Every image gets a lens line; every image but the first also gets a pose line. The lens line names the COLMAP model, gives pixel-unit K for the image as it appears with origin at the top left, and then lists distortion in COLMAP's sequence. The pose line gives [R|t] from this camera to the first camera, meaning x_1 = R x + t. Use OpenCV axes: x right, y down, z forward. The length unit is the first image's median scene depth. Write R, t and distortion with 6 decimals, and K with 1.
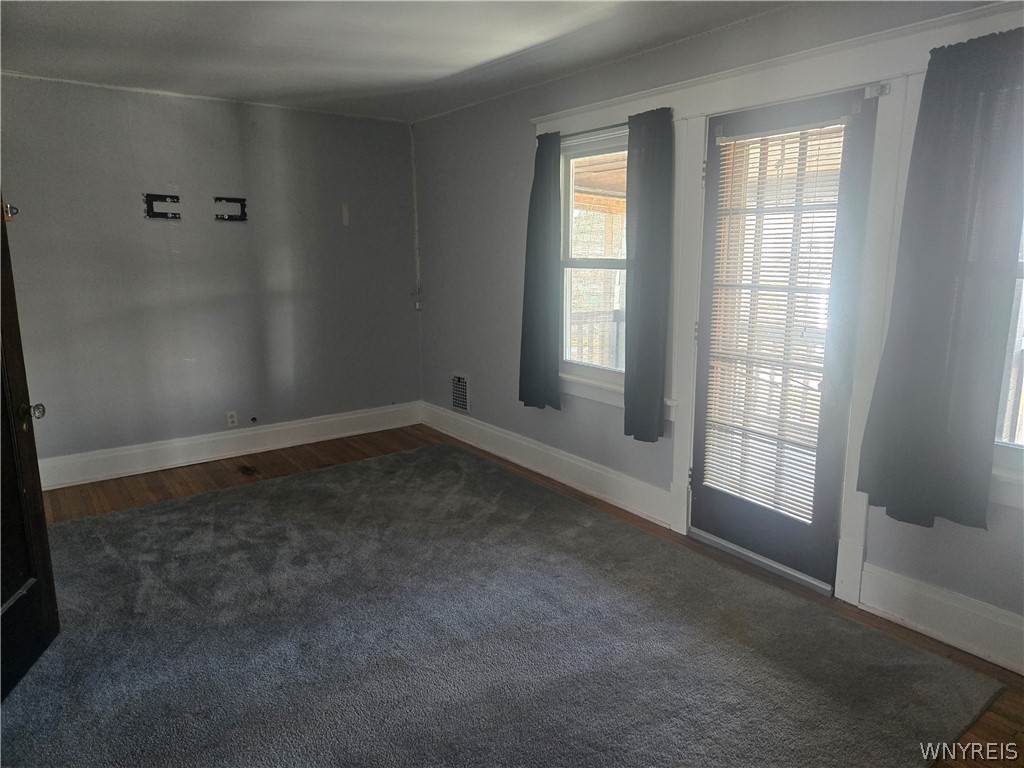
lens RADIAL K [[687.7, 0, 521.5], [0, 687.7, 386.3], [0, 0, 1]] dist [0.064070, -0.042919]
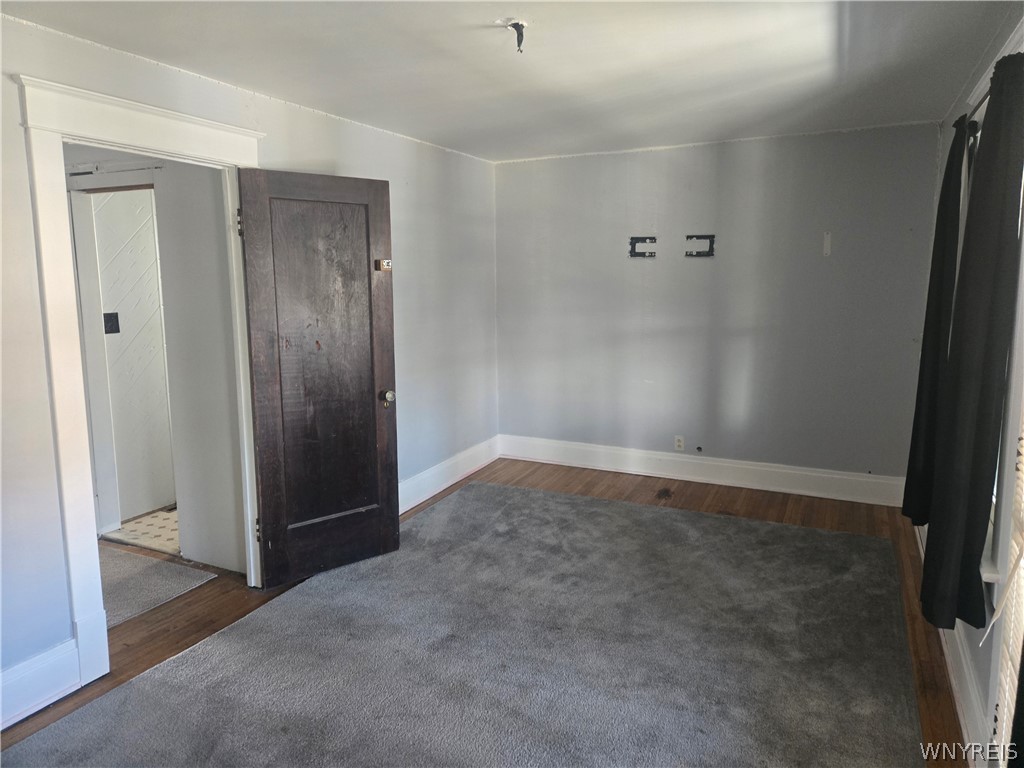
lens RADIAL K [[687.7, 0, 516.0], [0, 687.7, 378.9], [0, 0, 1]] dist [0.064070, -0.042919]
pose [[0.462211, 0.140518, -0.875566, 0.409615], [-0.173724, 0.982581, 0.065984, -0.082419], [0.869587, 0.121608, 0.478571, 0.301147]]
